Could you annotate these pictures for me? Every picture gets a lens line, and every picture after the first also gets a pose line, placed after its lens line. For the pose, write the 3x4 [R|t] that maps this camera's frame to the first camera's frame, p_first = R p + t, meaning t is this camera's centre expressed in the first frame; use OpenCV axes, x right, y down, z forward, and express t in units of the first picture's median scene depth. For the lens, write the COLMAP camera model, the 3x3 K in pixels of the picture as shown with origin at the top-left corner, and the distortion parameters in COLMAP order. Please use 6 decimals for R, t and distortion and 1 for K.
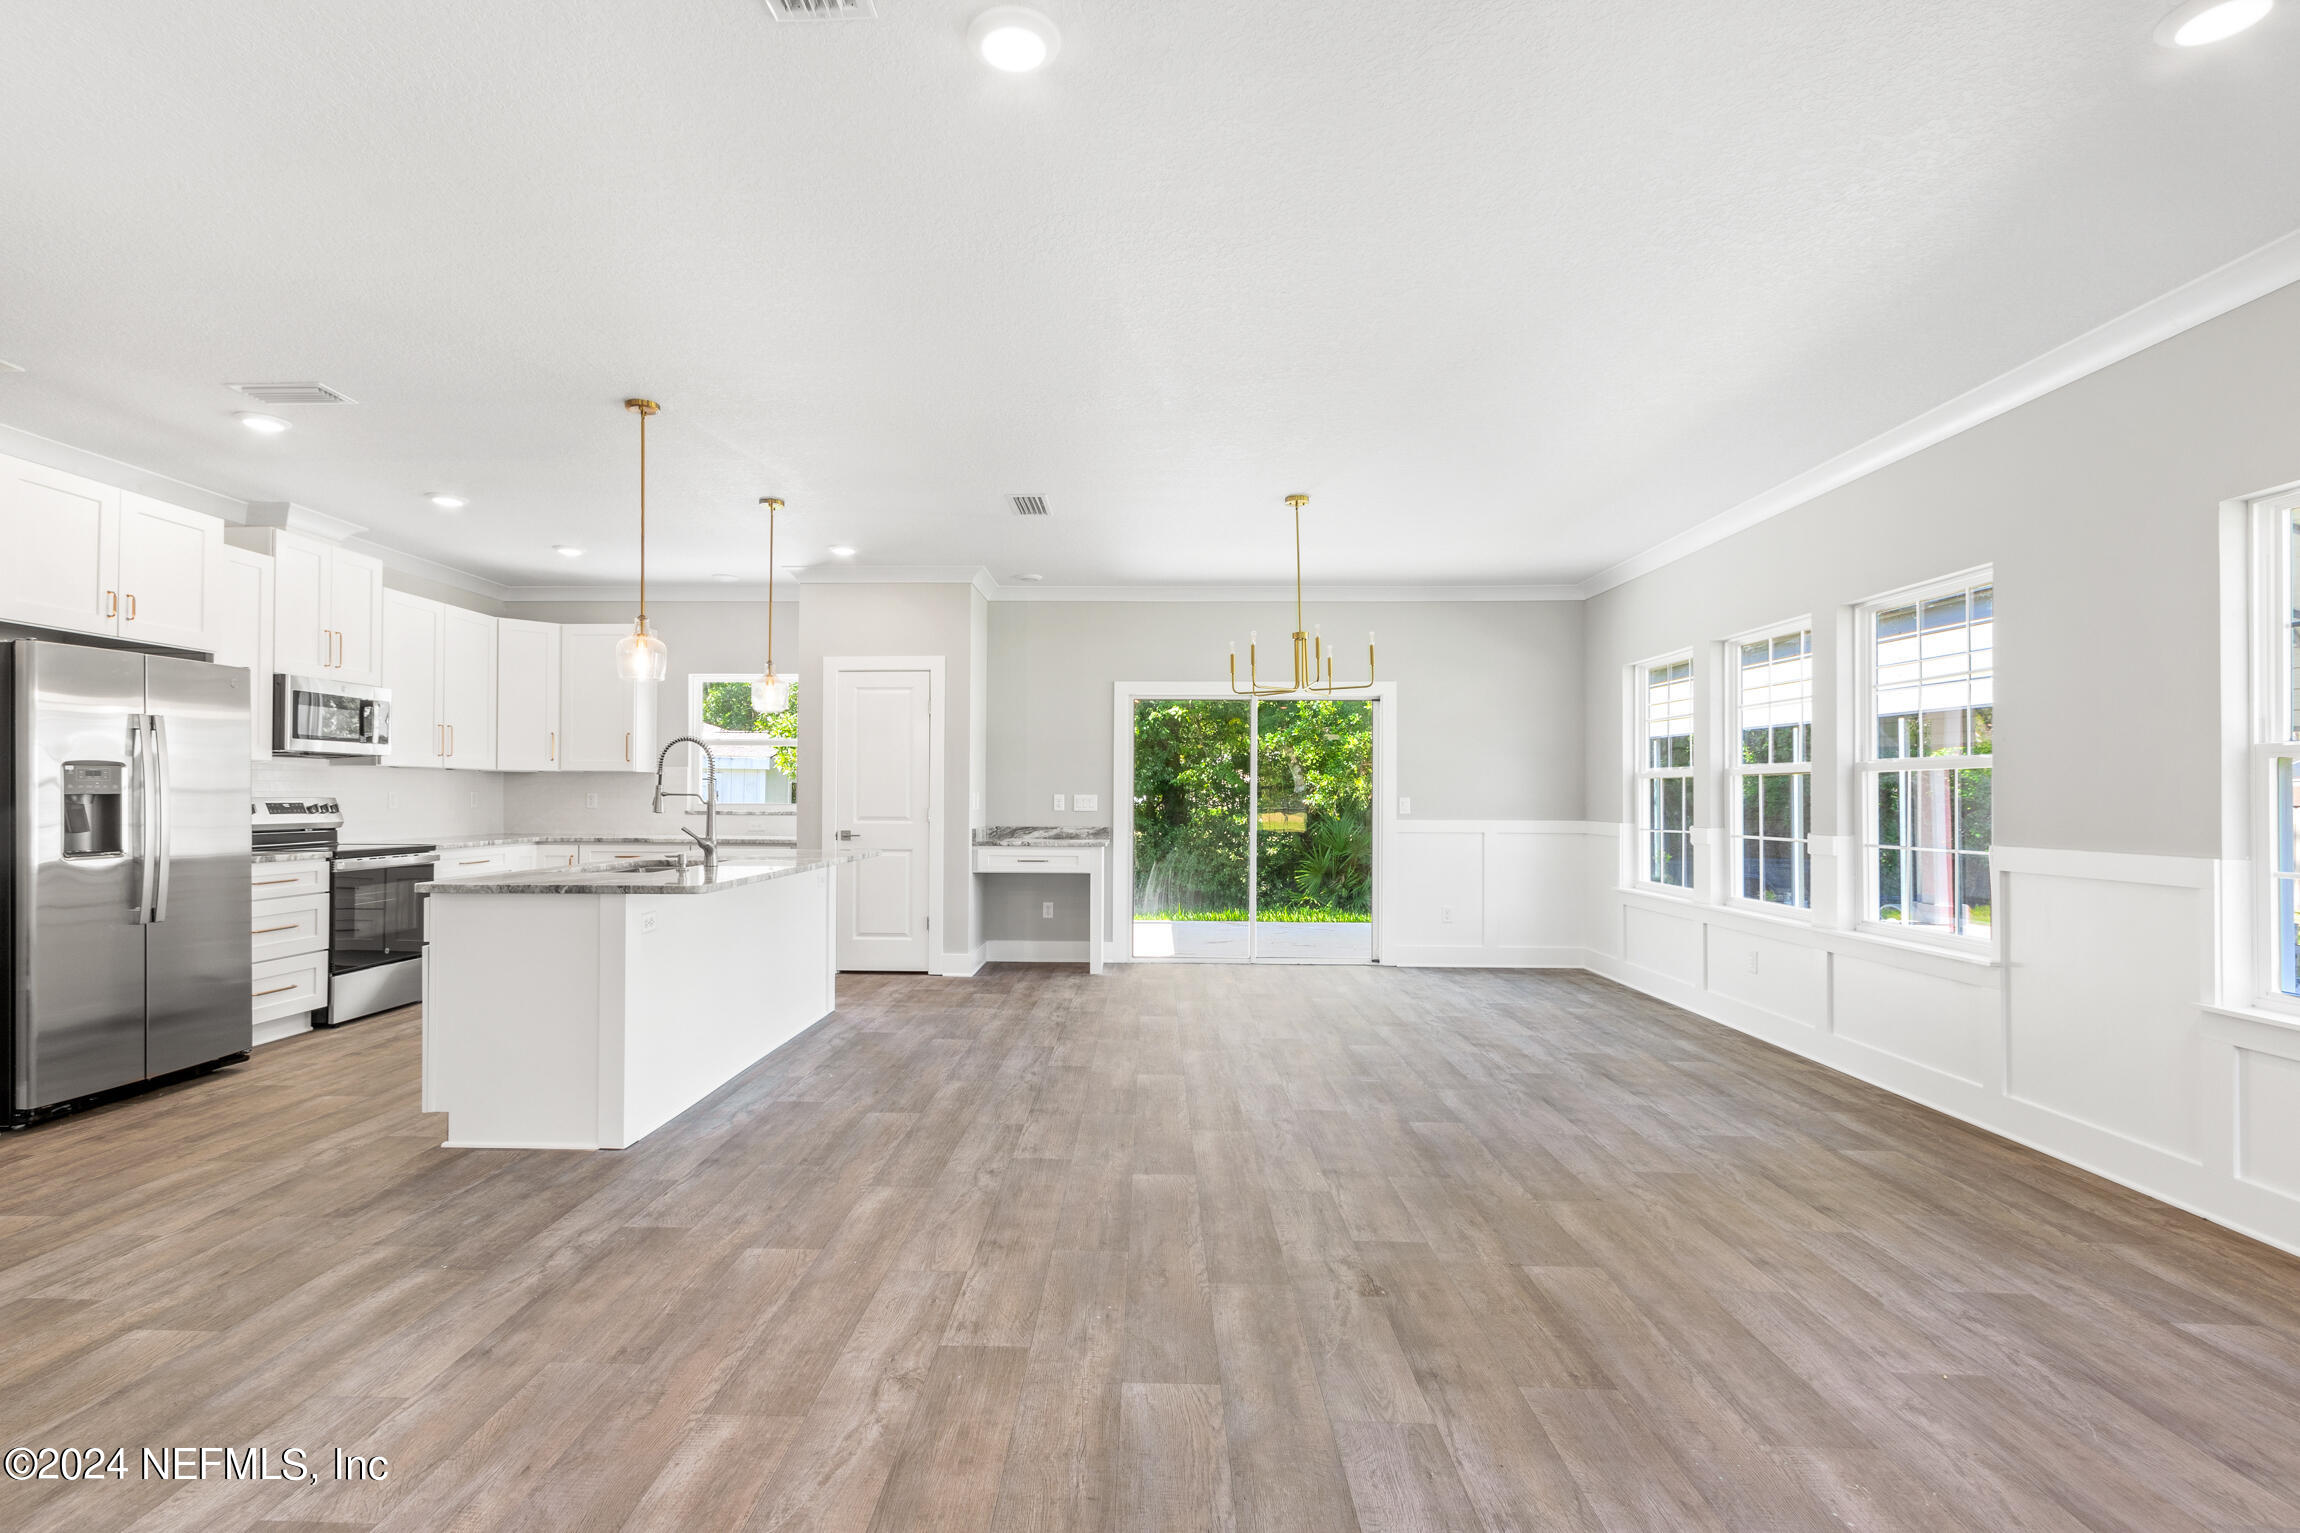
lens RADIAL K [[1038.2, 0, 1089.8], [0, 1038.2, 781.9], [0, 0, 1]] dist [0.002454, 0.000363]
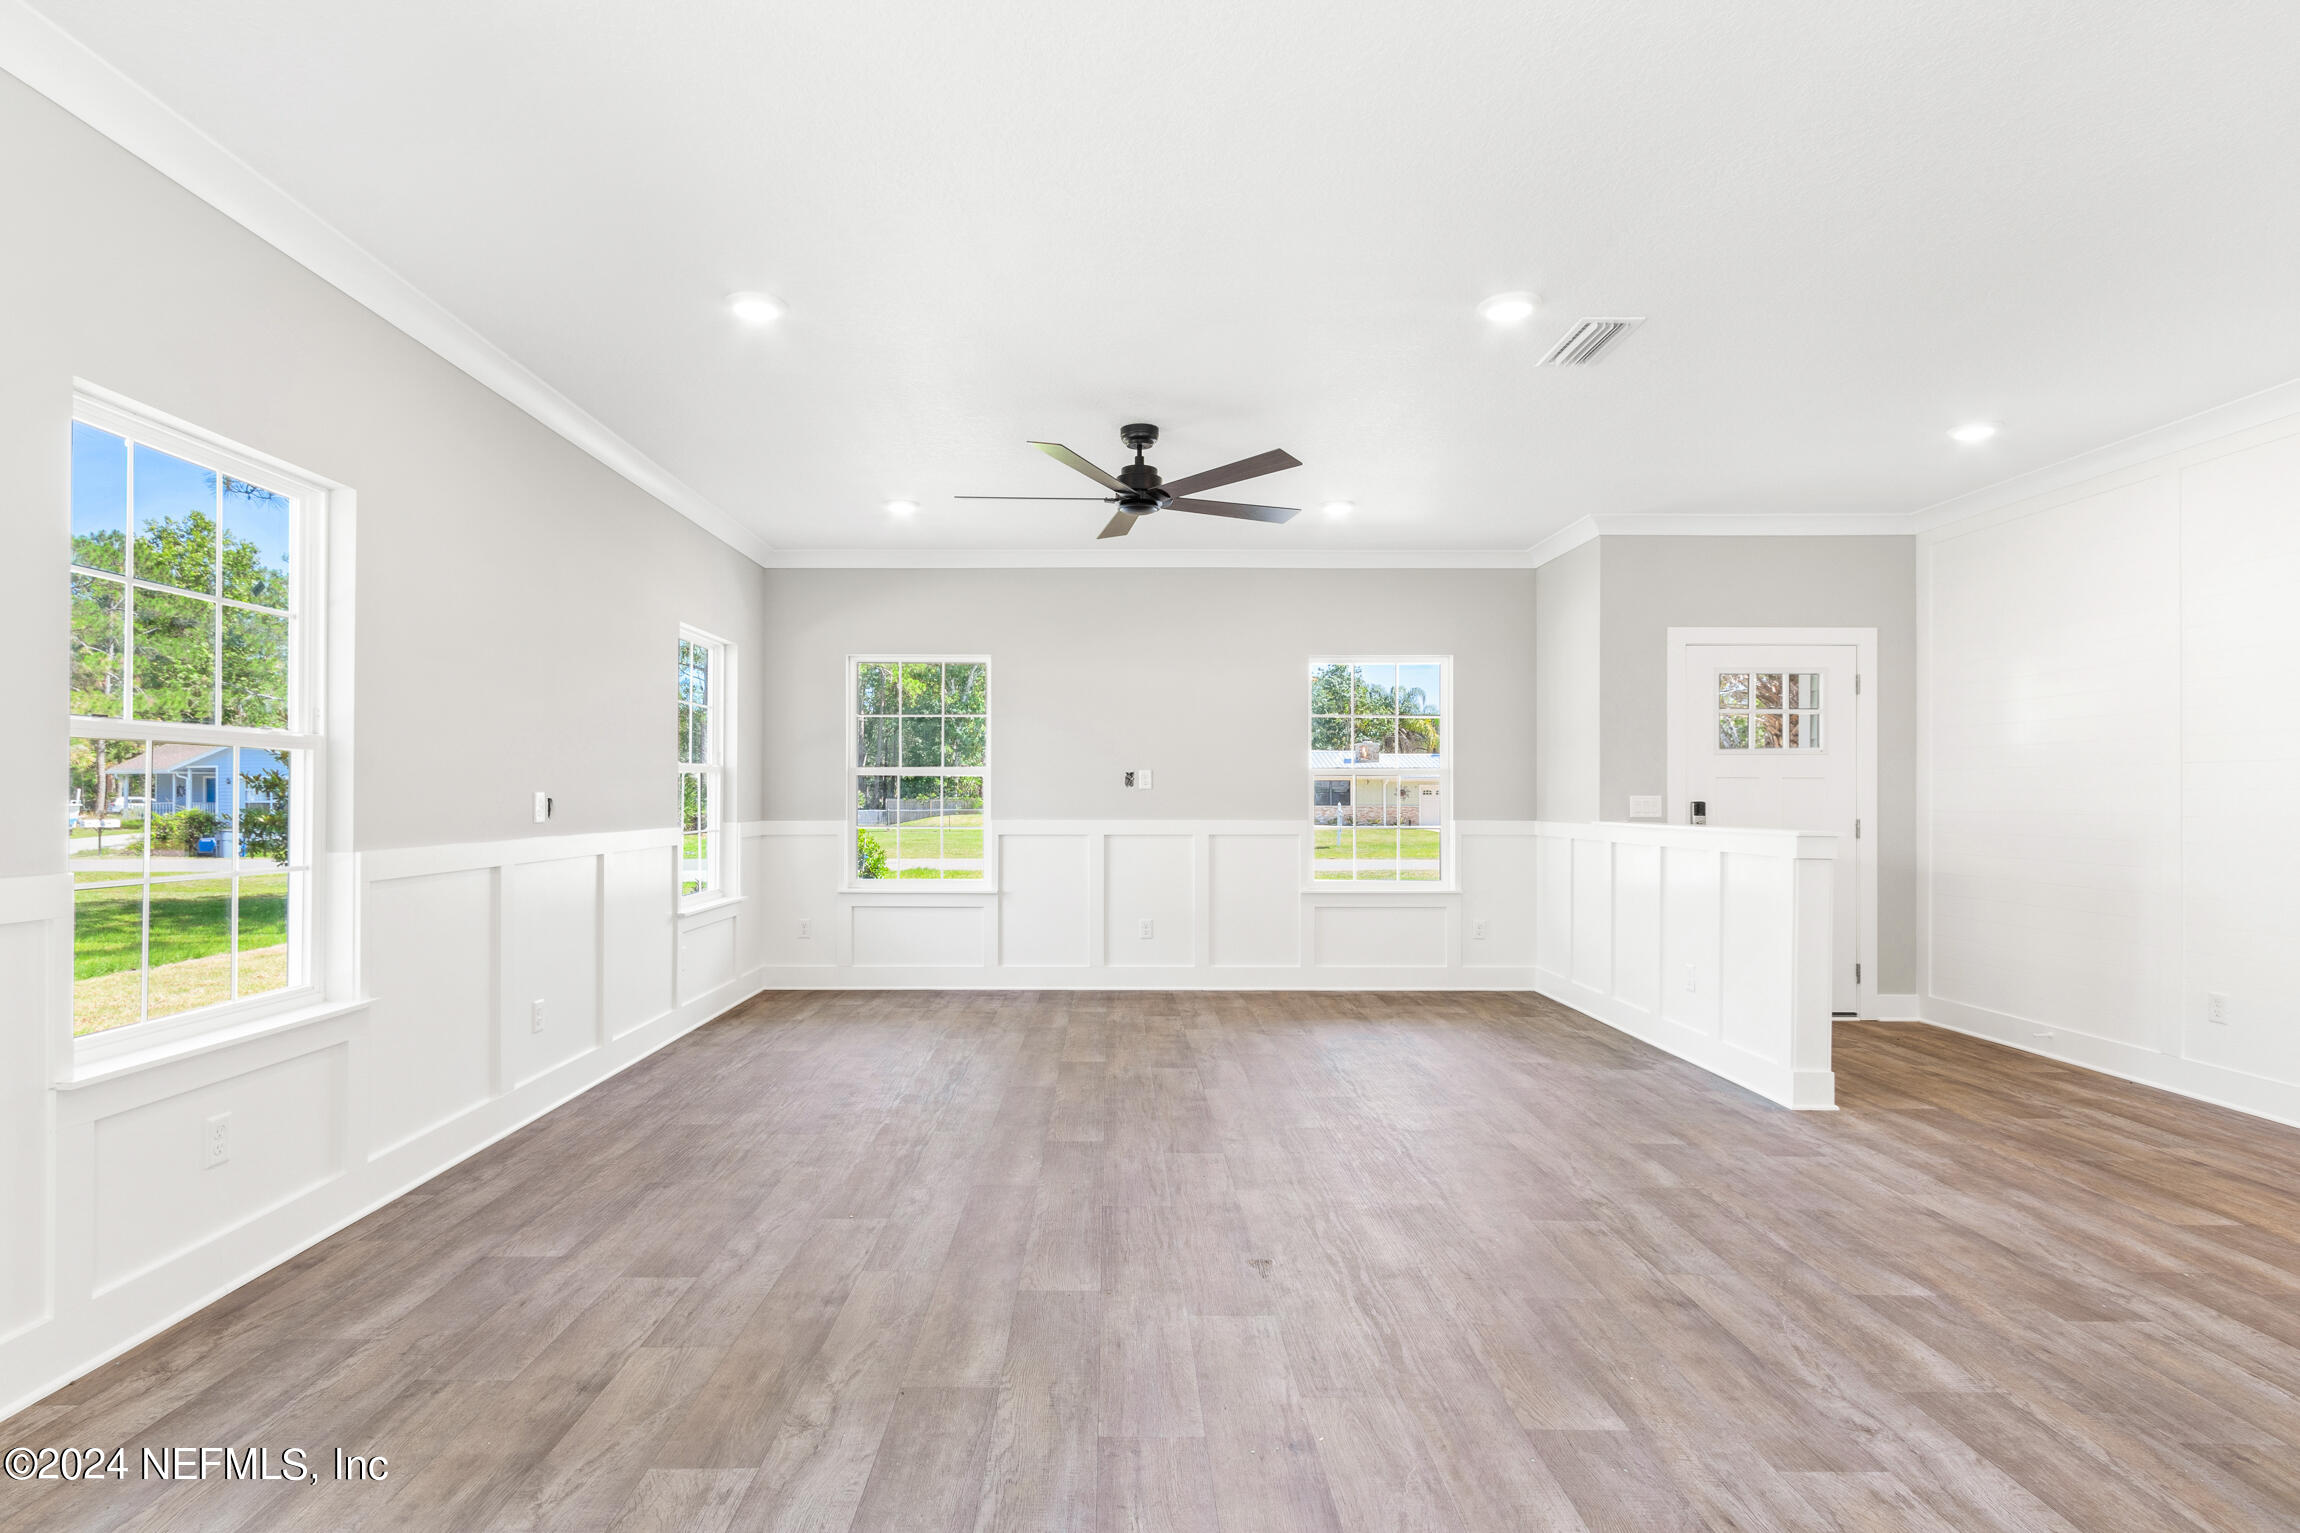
lens RADIAL K [[1176.0, 0, 1104.5], [0, 1176.0, 791.2], [0, 0, 1]] dist [0.001427, -0.000181]
pose [[-0.998240, -0.007556, -0.058827, 0.229909], [-0.006617, 0.999848, -0.016138, 0.015058], [0.058940, -0.015721, -0.998138, 0.996240]]
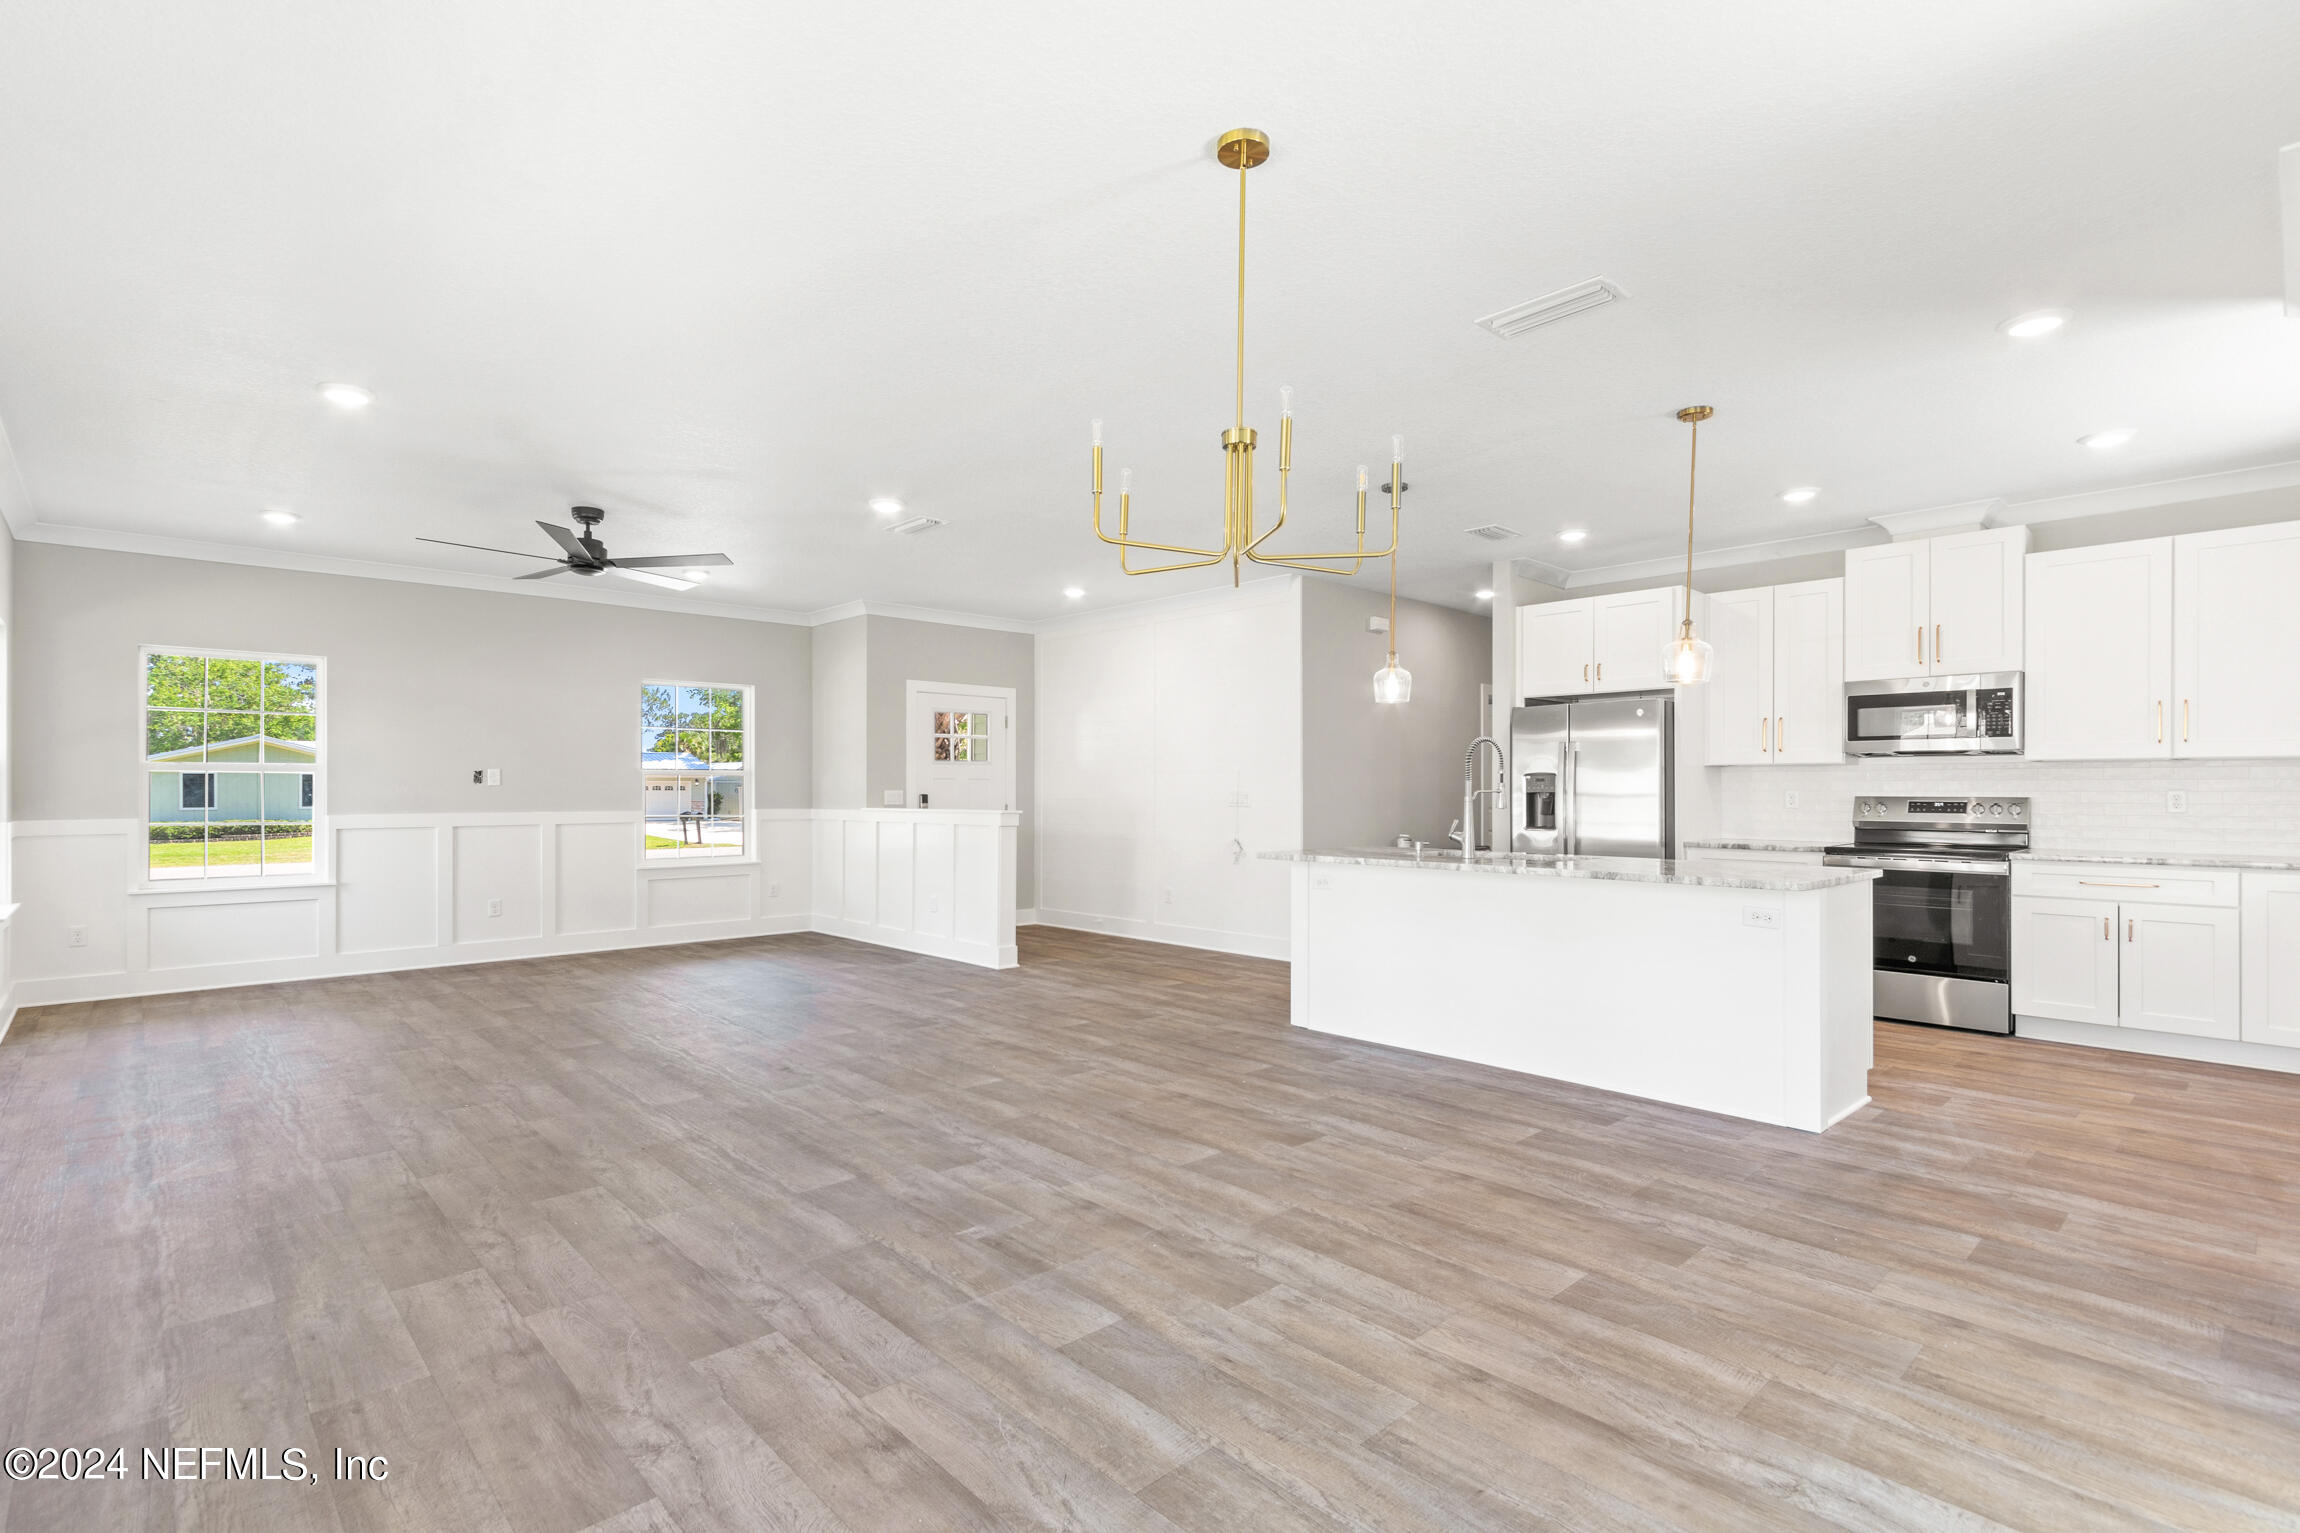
lens RADIAL K [[1094.6, 0, 1151.6], [0, 1094.6, 767.6], [0, 0, 1]] dist [0.006526, 0.000794]
pose [[-0.674551, -0.019532, -0.737970, 0.564294], [0.005667, 0.999483, -0.031634, 0.017631], [0.738206, -0.025520, -0.674092, 1.246642]]
